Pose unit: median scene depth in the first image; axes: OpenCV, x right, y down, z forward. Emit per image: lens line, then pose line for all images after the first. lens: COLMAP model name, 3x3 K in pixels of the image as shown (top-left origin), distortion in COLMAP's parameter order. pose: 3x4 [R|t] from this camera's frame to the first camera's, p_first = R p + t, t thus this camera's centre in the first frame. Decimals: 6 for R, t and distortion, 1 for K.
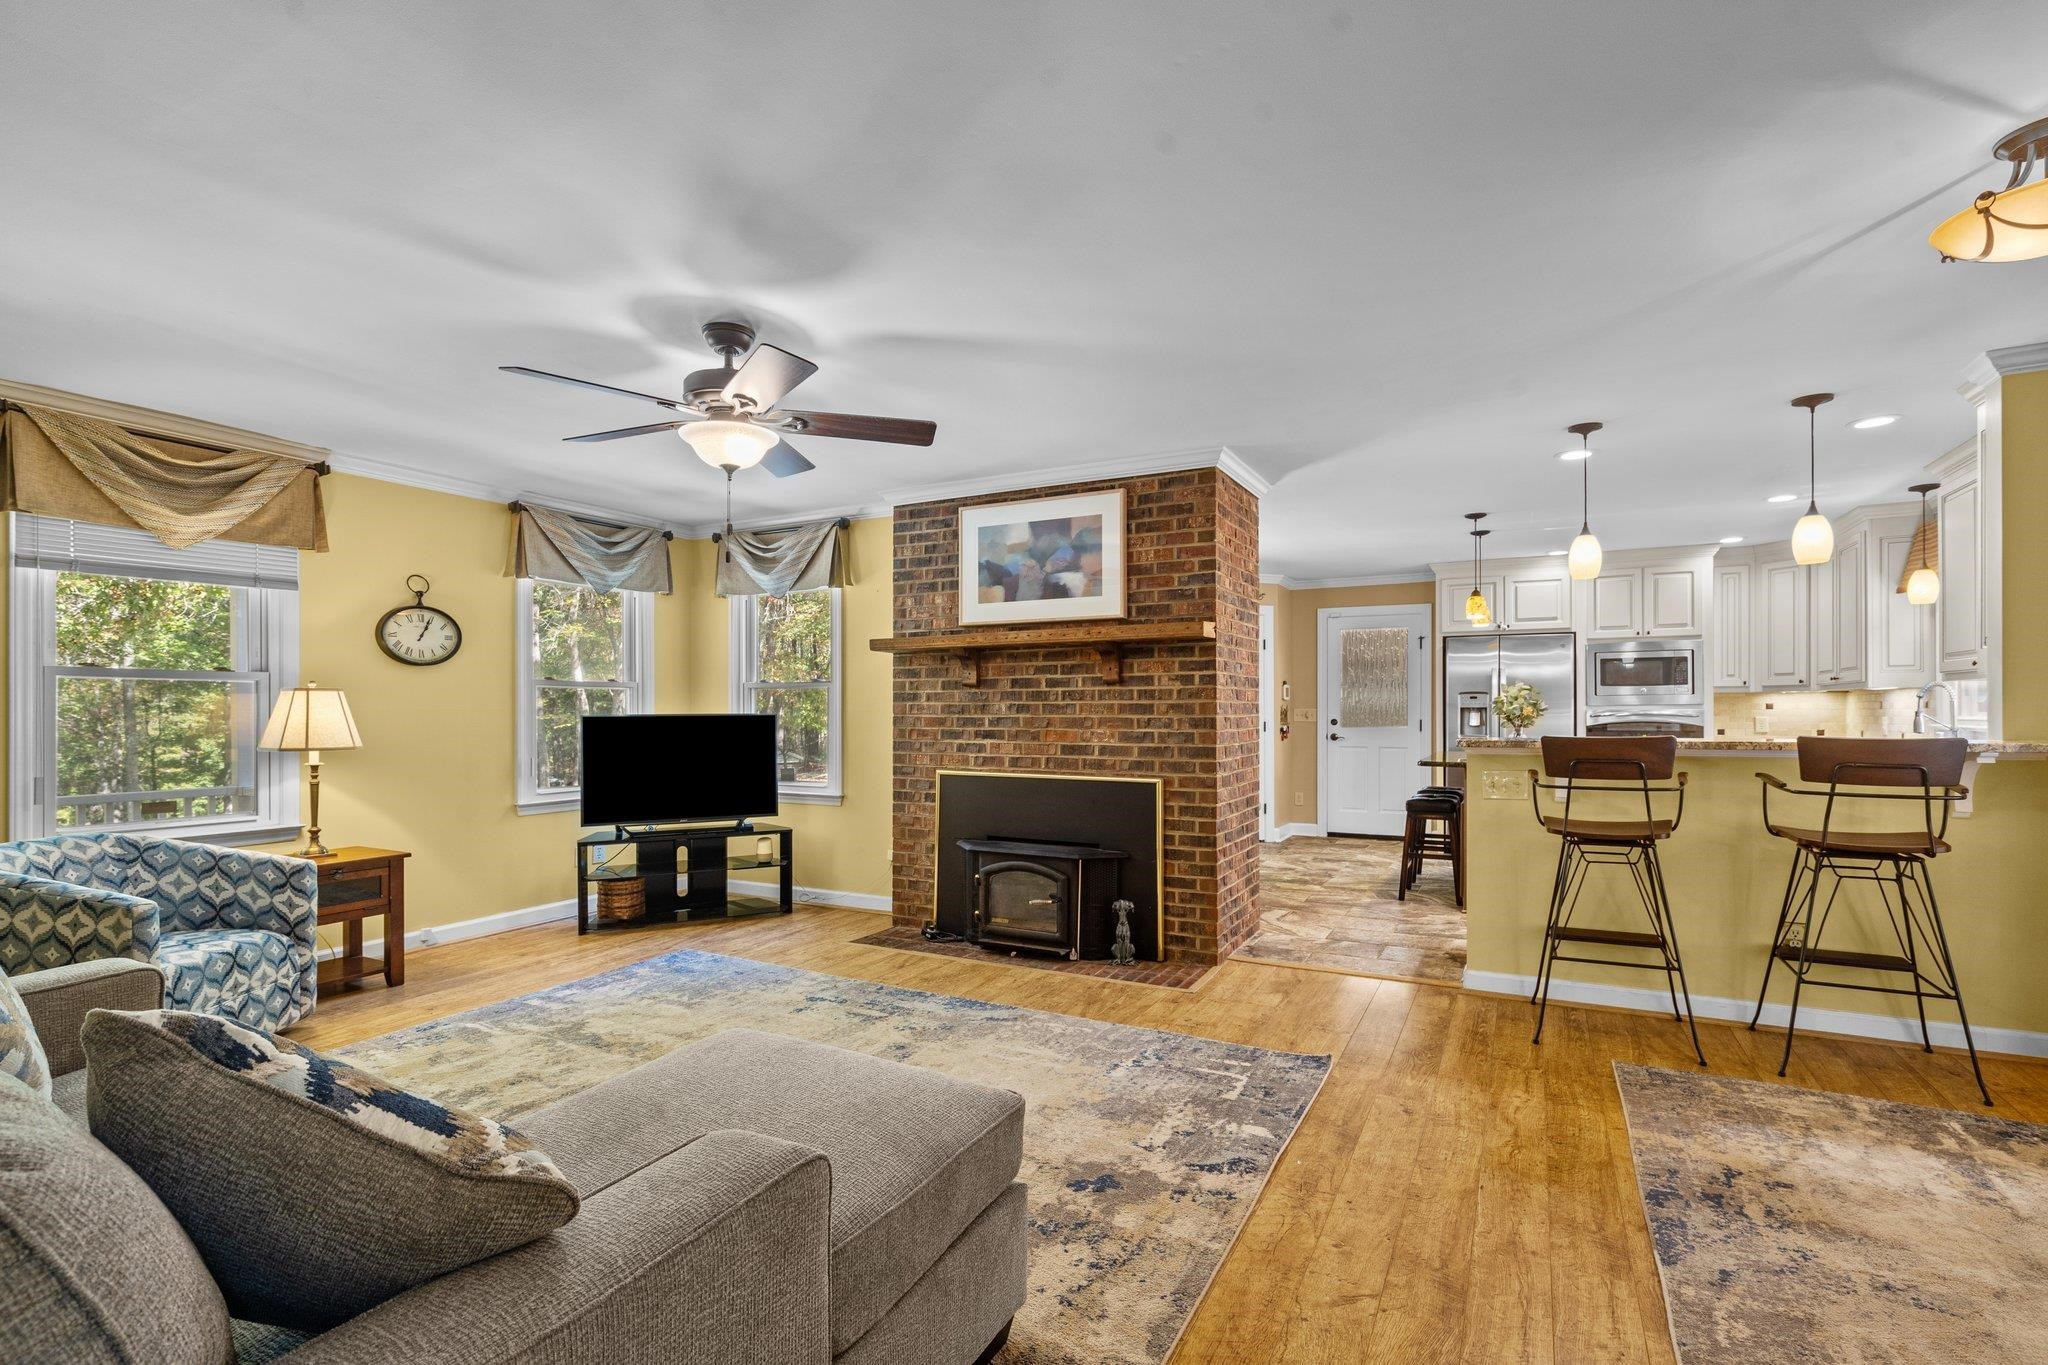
lens RADIAL K [[940.0, 0, 1036.7], [0, 940.0, 697.3], [0, 0, 1]] dist [0.004712, 0.000070]
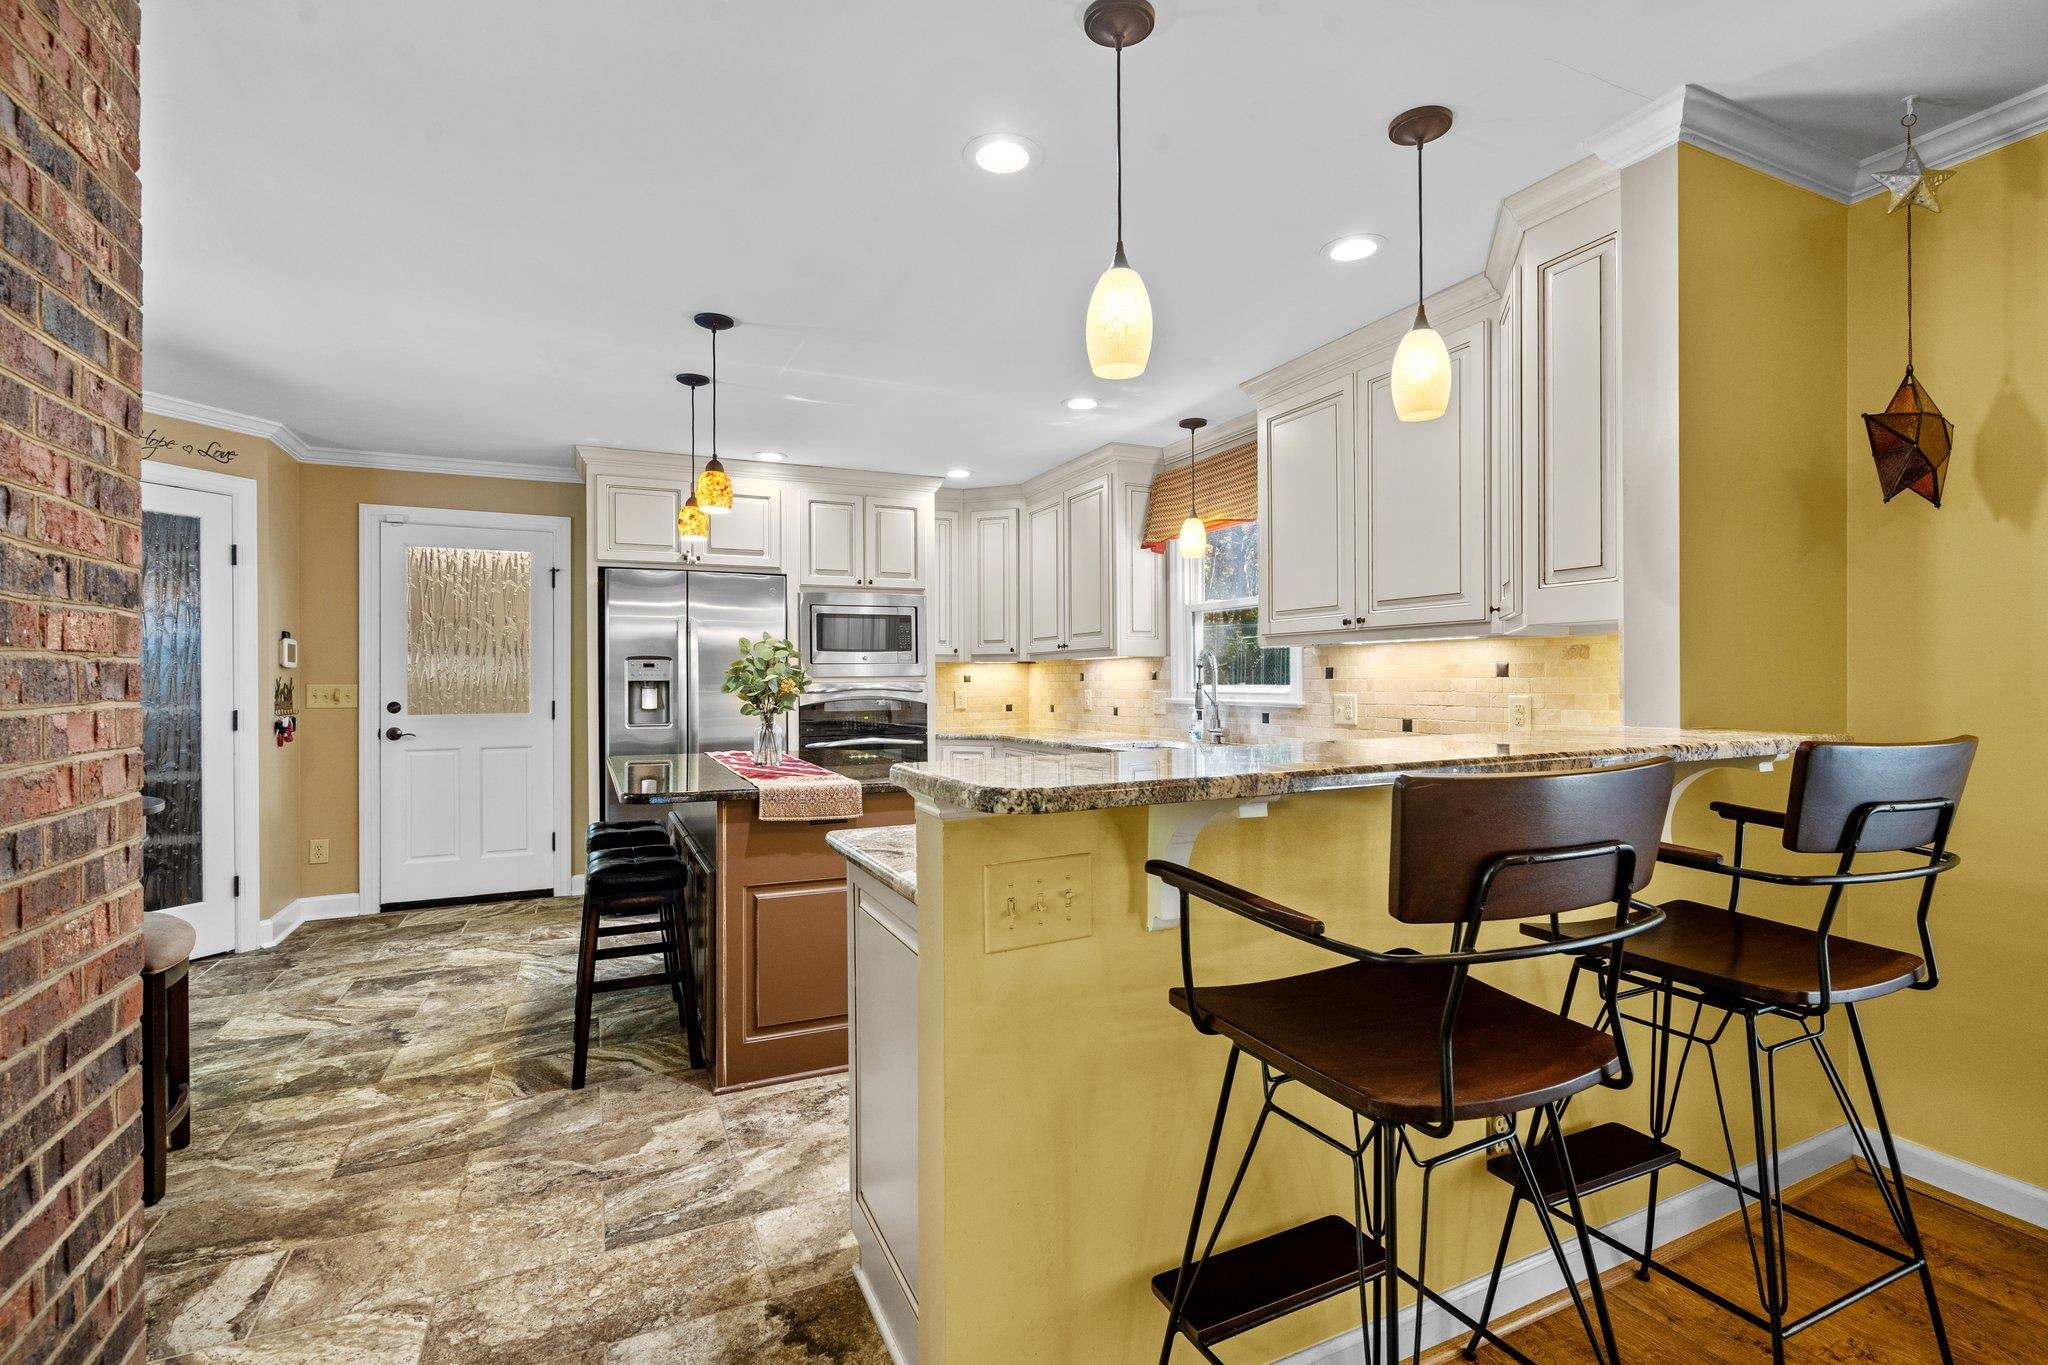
lens RADIAL K [[940.0, 0, 1028.3], [0, 940.0, 679.5], [0, 0, 1]] dist [0.004712, 0.000070]
pose [[0.609620, -0.000996, 0.792693, 0.114233], [-0.004614, 0.999978, 0.004805, 0.005521], [-0.792681, -0.006587, 0.609602, 0.404821]]
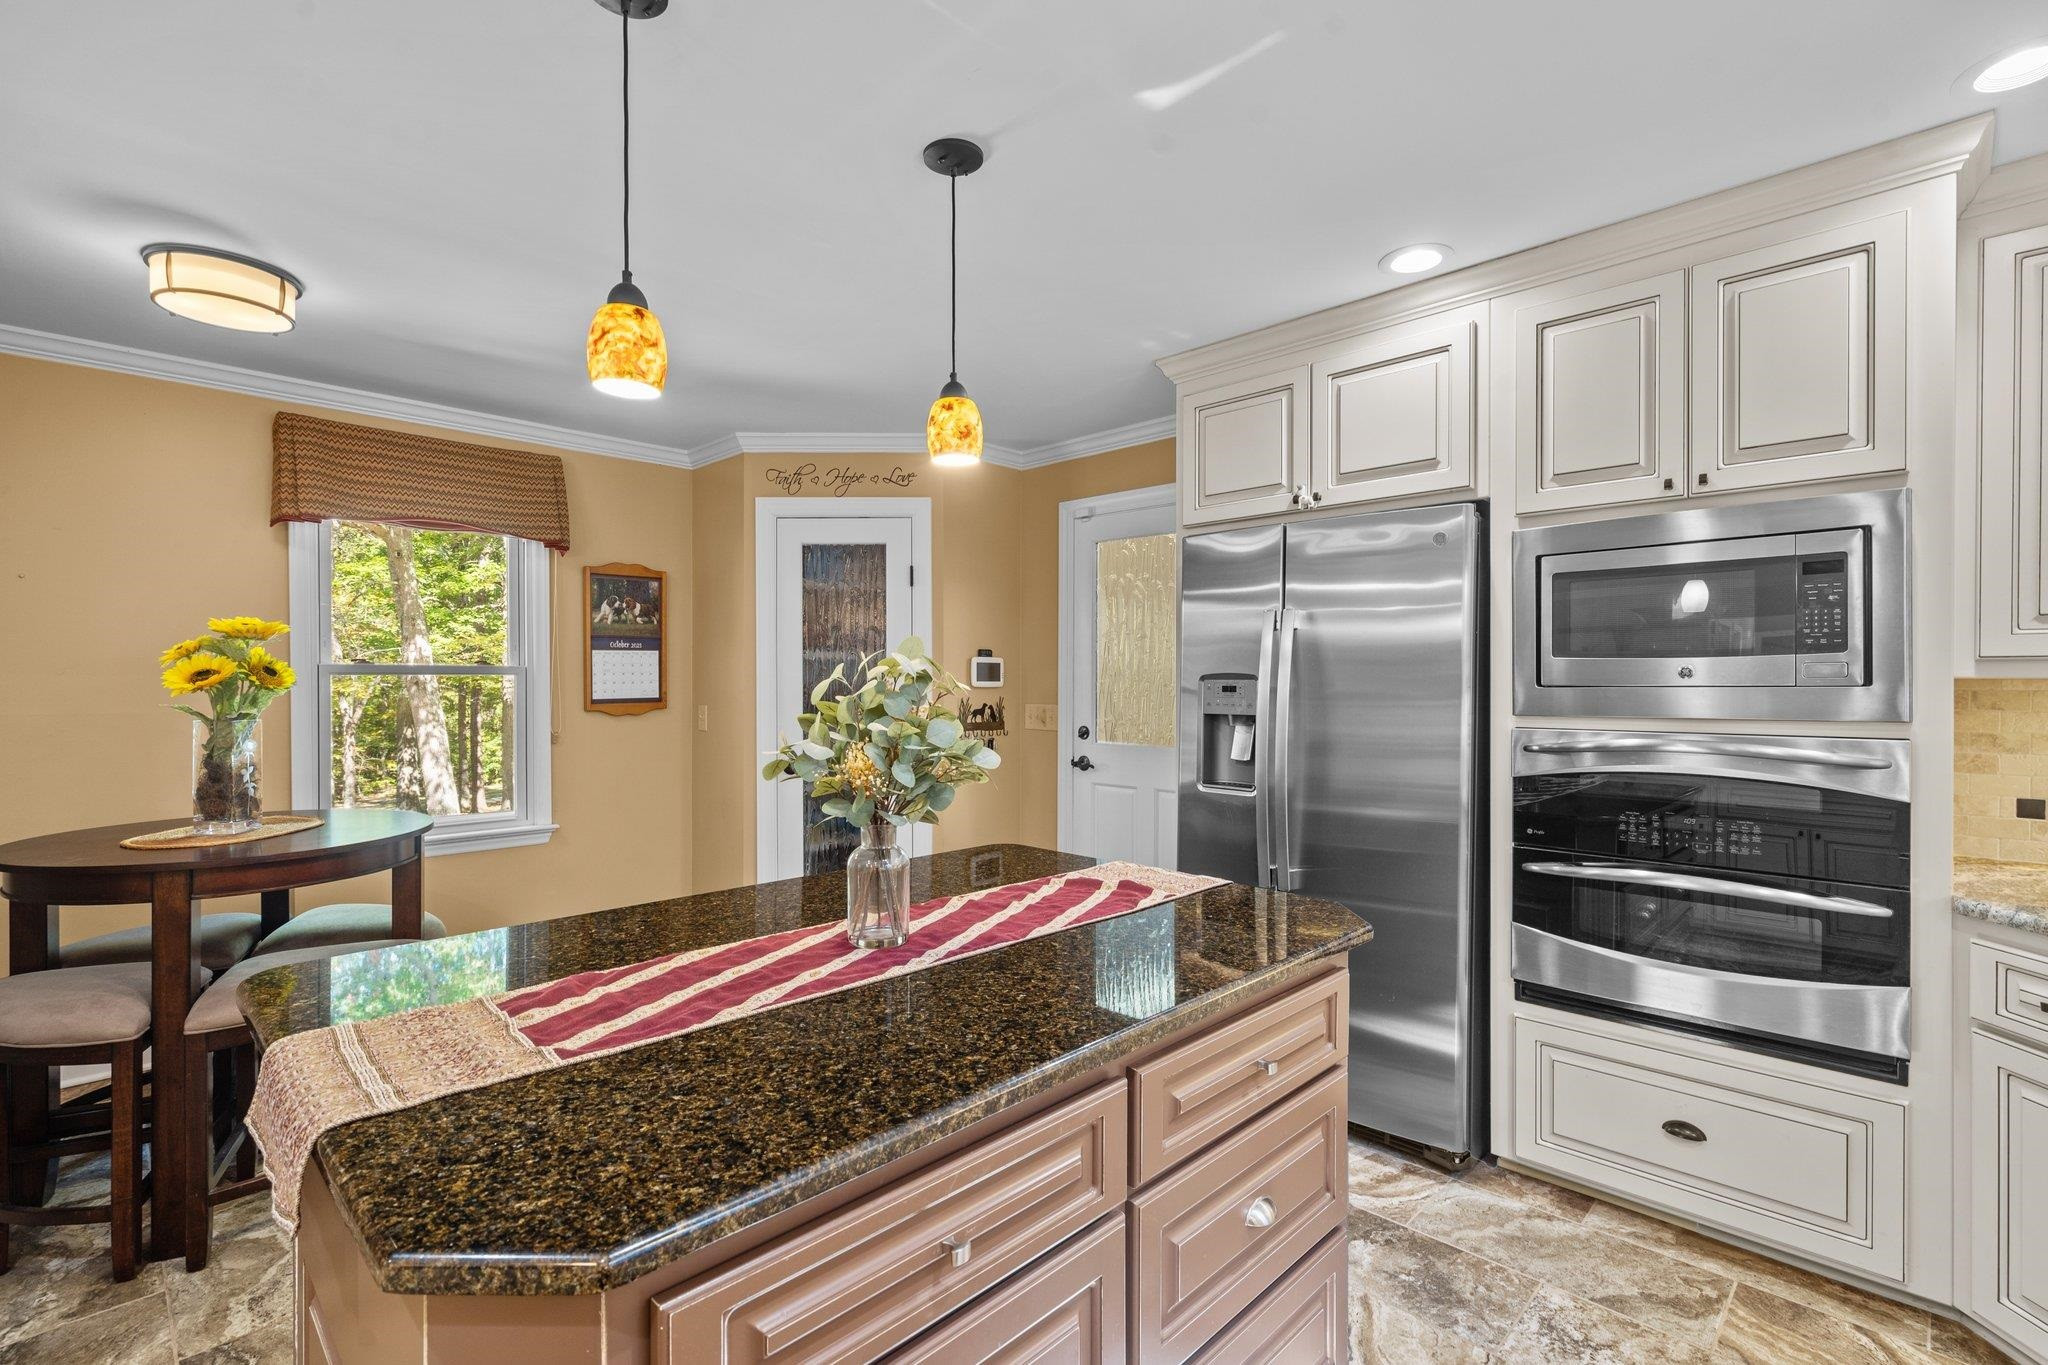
lens RADIAL K [[940.0, 0, 1016.9], [0, 940.0, 676.4], [0, 0, 1]] dist [0.004712, 0.000070]
pose [[0.954017, 0.002411, -0.299744, 0.493801], [-0.000691, 0.999983, 0.005842, -0.006958], [0.299753, -0.005366, 0.954002, 0.602843]]
